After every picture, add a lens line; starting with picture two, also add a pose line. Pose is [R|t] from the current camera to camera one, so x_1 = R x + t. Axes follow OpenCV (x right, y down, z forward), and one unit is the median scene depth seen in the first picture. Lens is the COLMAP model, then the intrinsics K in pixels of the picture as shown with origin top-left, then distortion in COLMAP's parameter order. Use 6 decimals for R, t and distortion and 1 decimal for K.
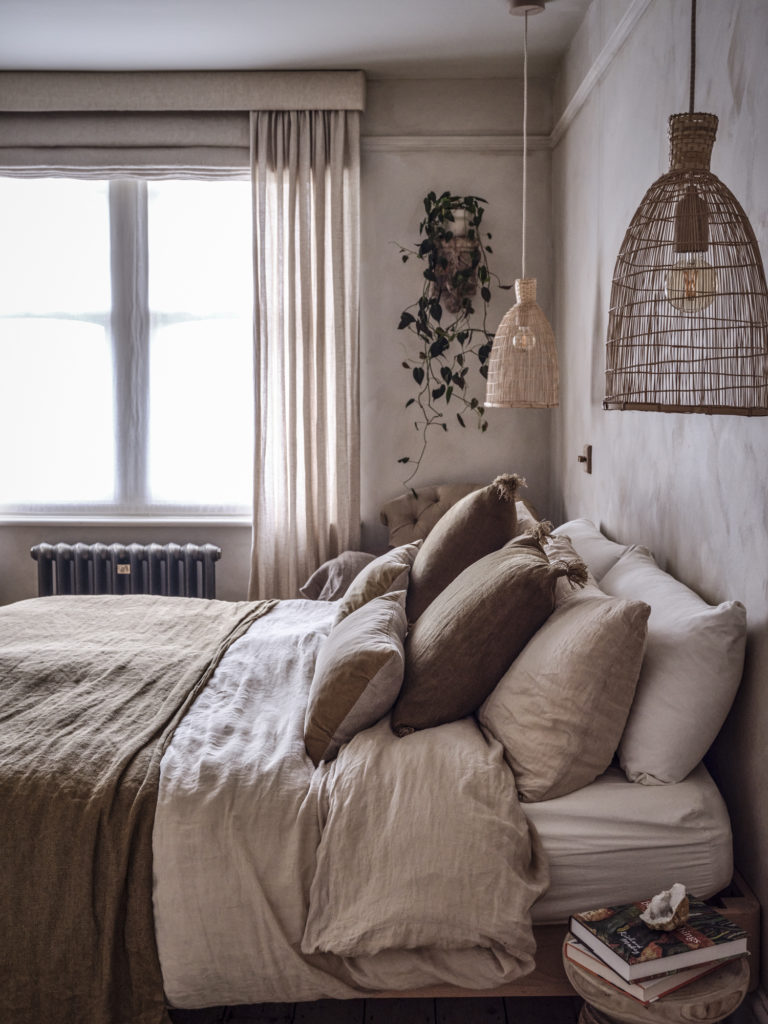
lens RADIAL K [[1119.1, 0, 386.5], [0, 1119.1, 475.6], [0, 0, 1]] dist [-0.015052, -0.010874]
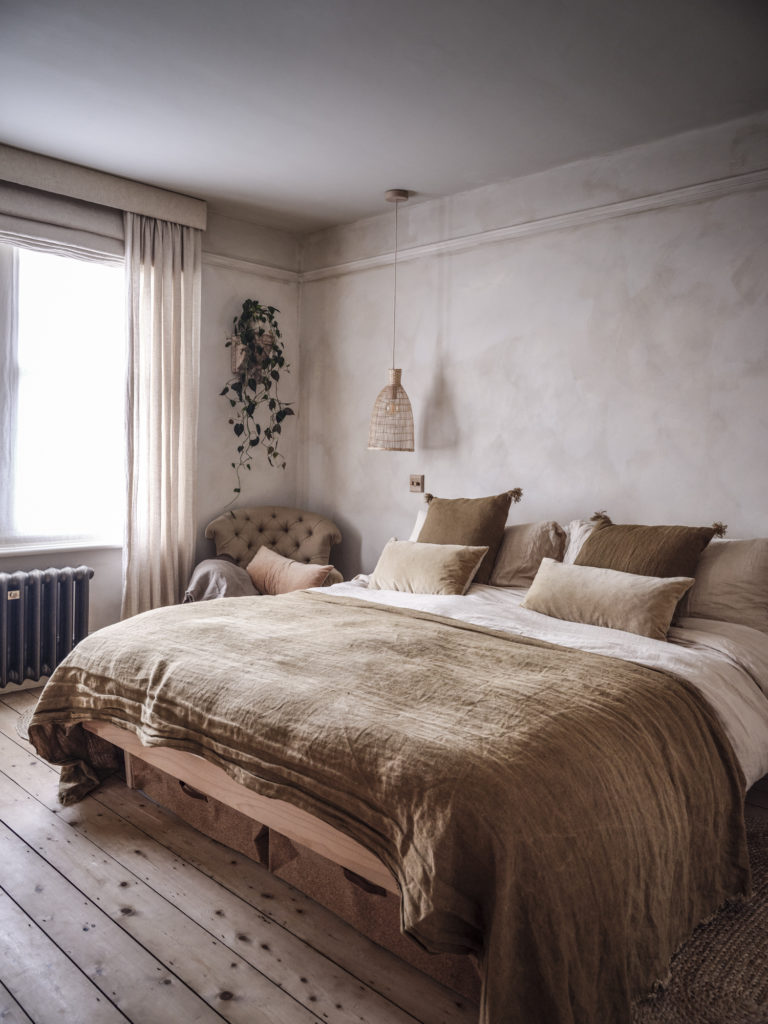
lens RADIAL K [[779.8, 0, 375.7], [0, 779.8, 478.5], [0, 0, 1]] dist [-0.002893, -0.002963]
pose [[0.694543, -0.010371, 0.719376, -1.064751], [0.041909, 0.998781, -0.026063, 0.007478], [-0.718230, 0.048250, 0.694131, 0.410544]]
